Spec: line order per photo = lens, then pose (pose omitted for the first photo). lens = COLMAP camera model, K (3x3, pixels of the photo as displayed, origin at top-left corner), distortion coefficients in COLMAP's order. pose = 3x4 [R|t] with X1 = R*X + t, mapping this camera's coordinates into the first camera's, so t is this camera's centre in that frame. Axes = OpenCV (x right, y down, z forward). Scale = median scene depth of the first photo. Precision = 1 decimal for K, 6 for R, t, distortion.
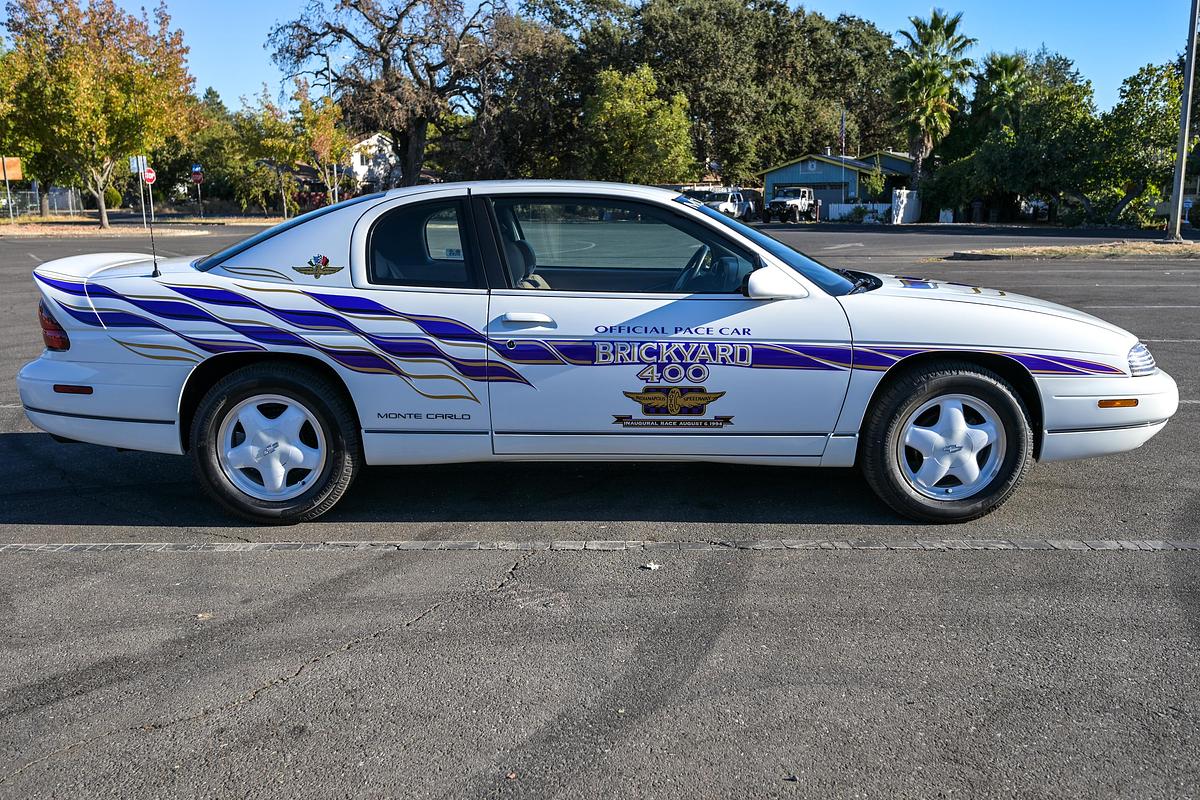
lens RADIAL K [[1108.4, 0, 582.7], [0, 1108.4, 421.9], [0, 0, 1]] dist [-0.005938, 0.011063]
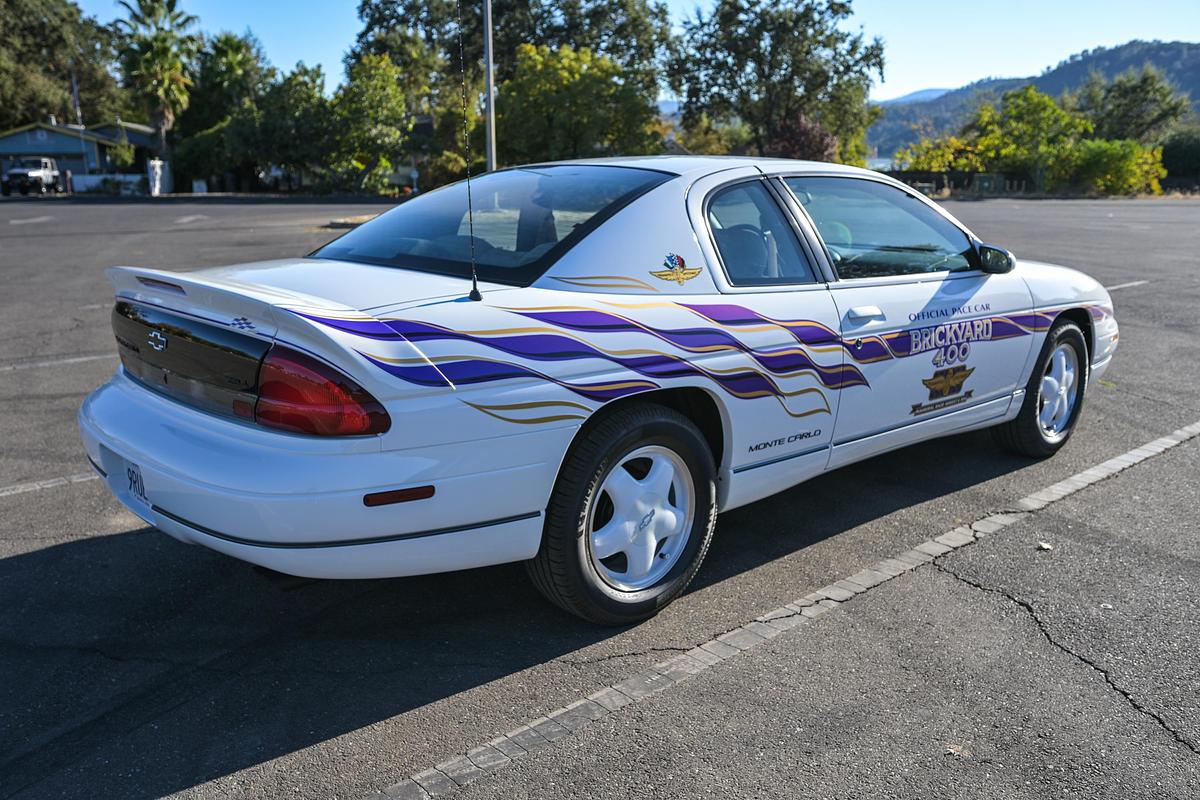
lens RADIAL K [[1028.5, 0, 594.5], [0, 1028.5, 401.8], [0, 0, 1]] dist [-0.014498, 0.009950]
pose [[0.739593, -0.145581, 0.657121, -0.084554], [0.129856, 0.988848, 0.072919, -0.012213], [-0.660408, 0.031401, 0.750250, 0.057479]]
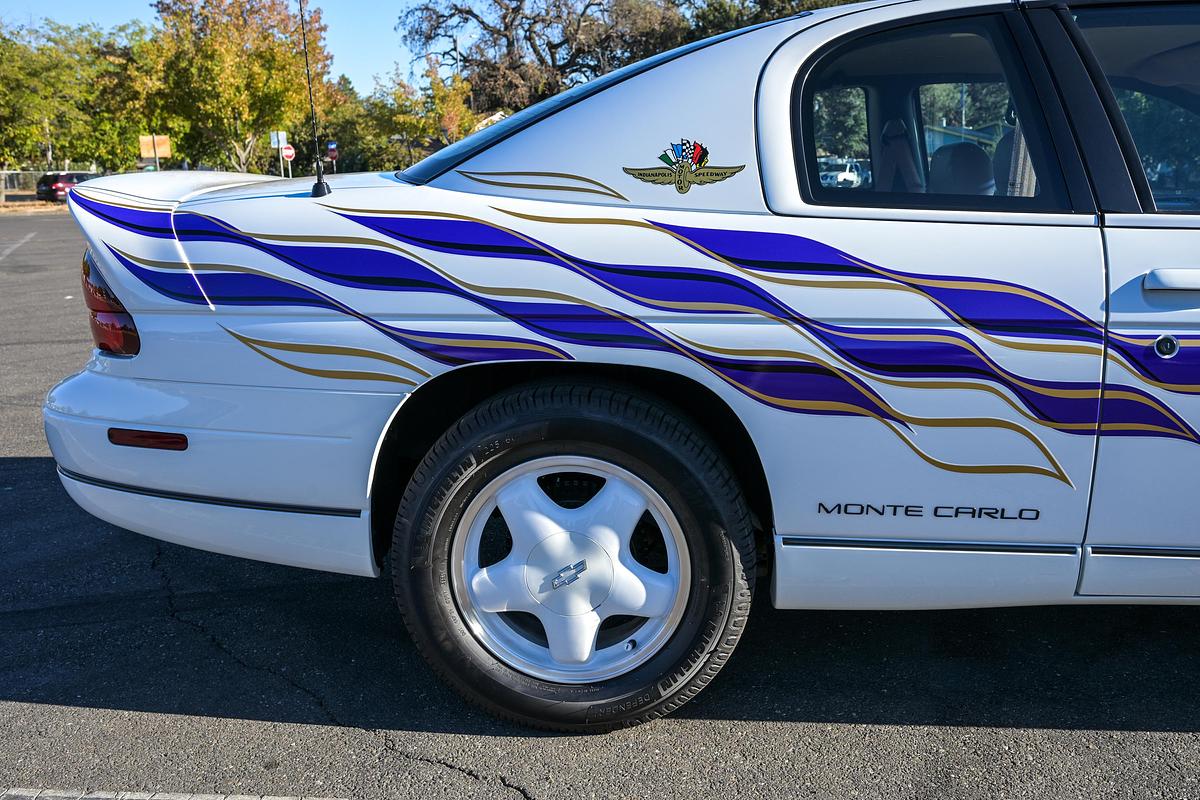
lens RADIAL K [[1028.5, 0, 594.5], [0, 1028.5, 401.8], [0, 0, 1]] dist [-0.014498, 0.009950]
pose [[0.996515, 0.005262, -0.083250, -0.026830], [-0.003813, 0.999839, 0.017556, -0.006068], [0.083329, -0.017178, 0.996374, 0.066293]]
